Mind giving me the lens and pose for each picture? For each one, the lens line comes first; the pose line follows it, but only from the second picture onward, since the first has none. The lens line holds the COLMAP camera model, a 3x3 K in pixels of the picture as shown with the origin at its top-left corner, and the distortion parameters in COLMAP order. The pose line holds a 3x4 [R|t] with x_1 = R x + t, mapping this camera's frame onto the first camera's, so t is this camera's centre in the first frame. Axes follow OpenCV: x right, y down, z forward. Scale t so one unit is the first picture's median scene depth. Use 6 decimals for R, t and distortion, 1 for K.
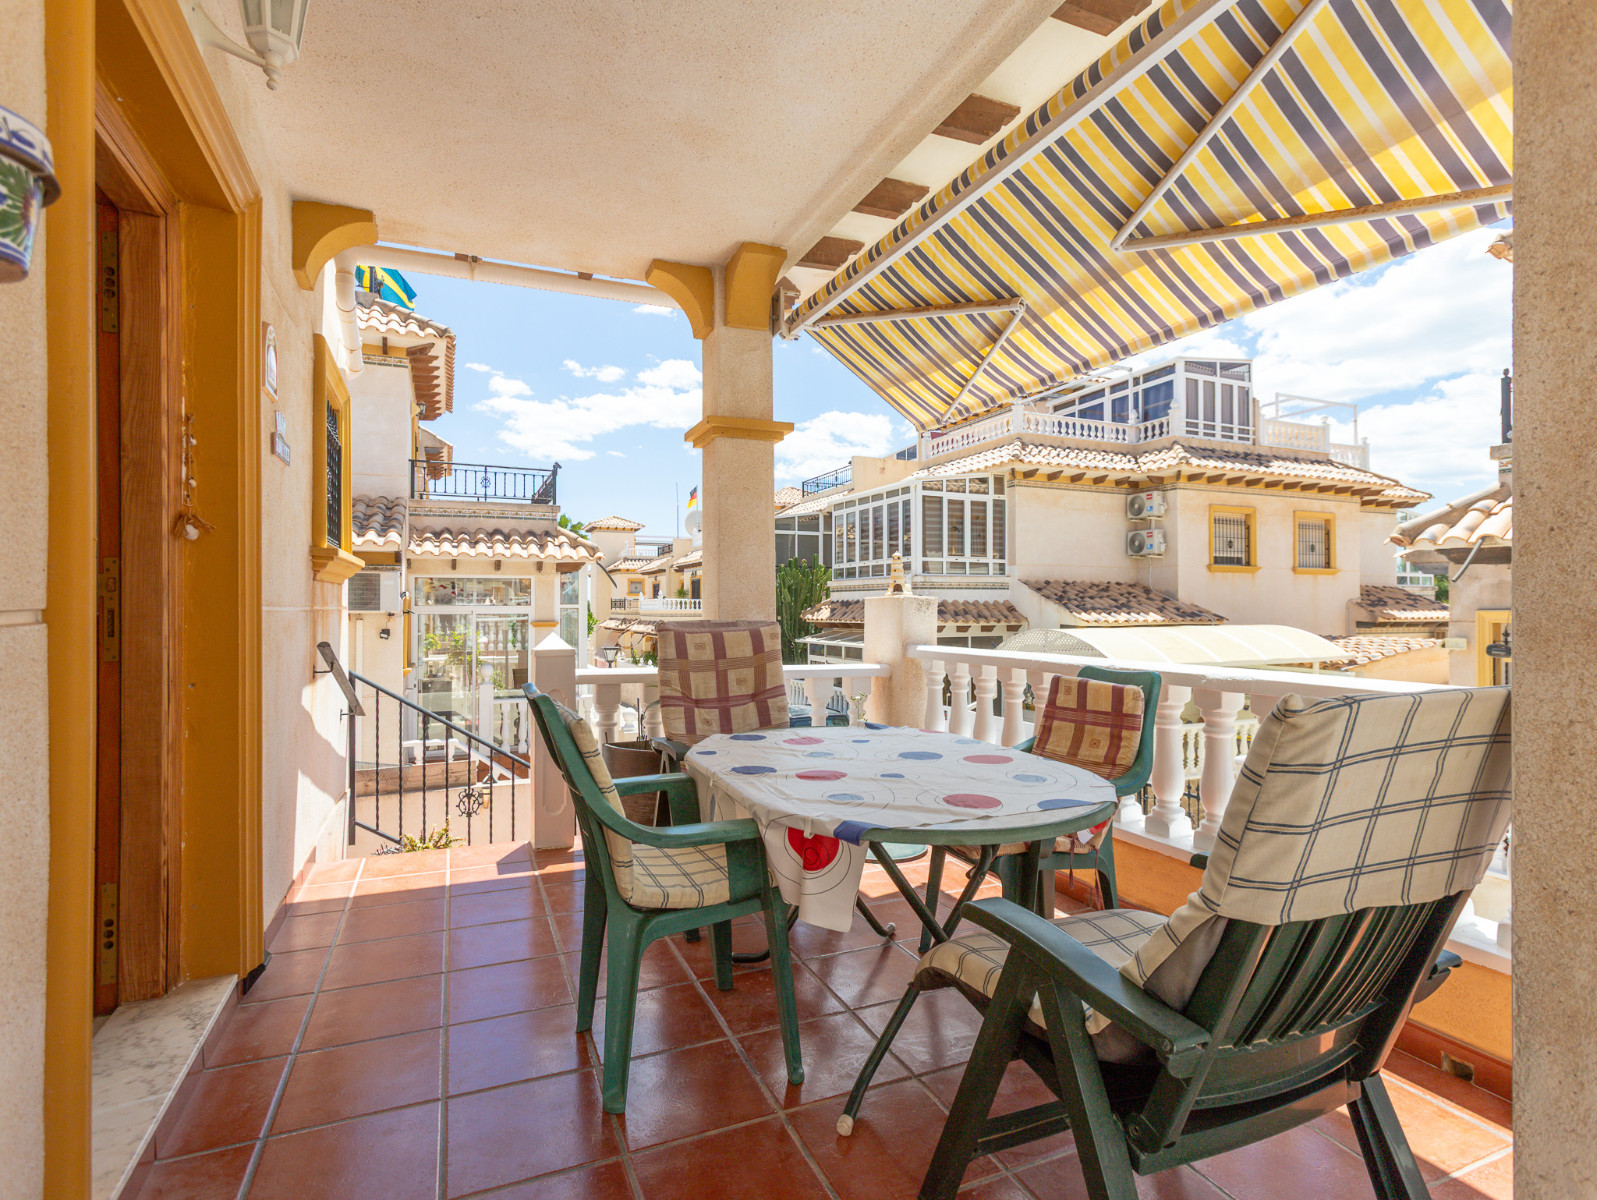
lens RADIAL K [[797.1, 0, 798.5], [0, 797.1, 600.0], [0, 0, 1]] dist [0.010743, 0.000822]
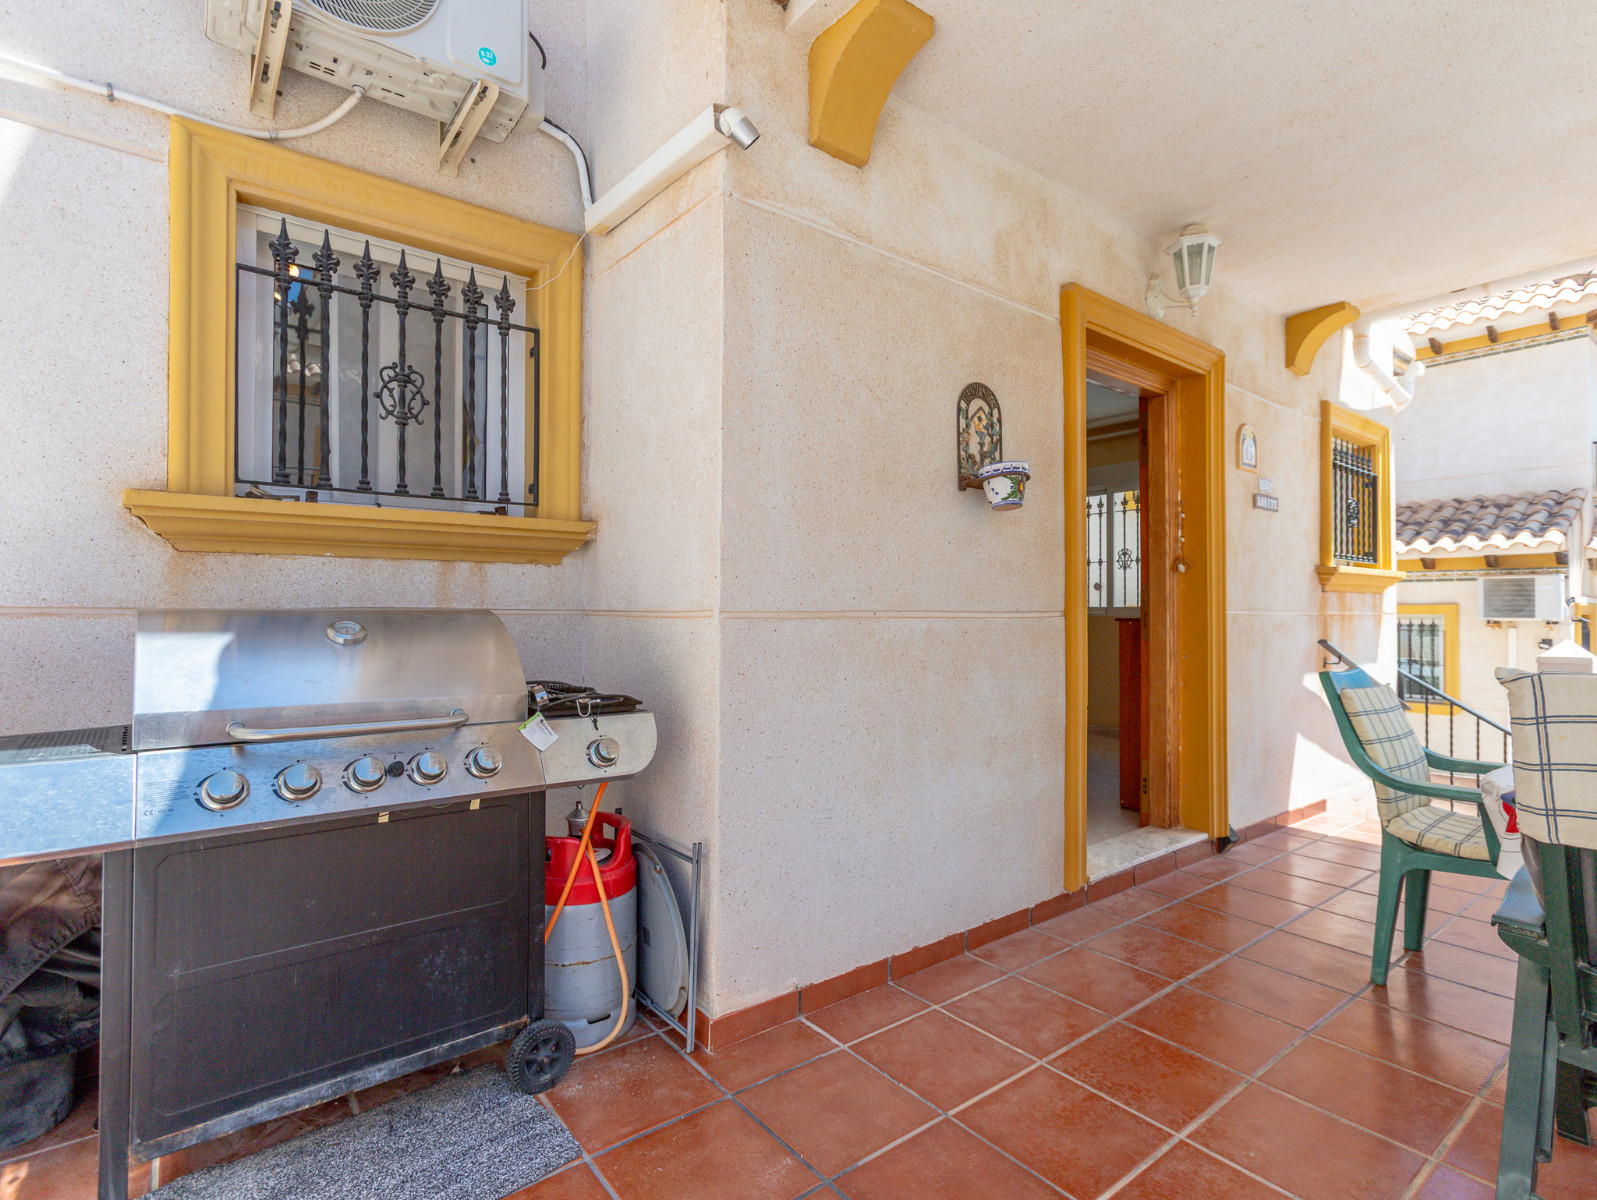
lens RADIAL K [[816.9, 0, 794.4], [0, 816.9, 604.2], [0, 0, 1]] dist [-0.025935, 0.028288]
pose [[0.260570, -0.006150, -0.965435, 0.499335], [0.002035, 0.999981, -0.005821, 0.001523], [0.965453, -0.000448, 0.260578, -0.184162]]
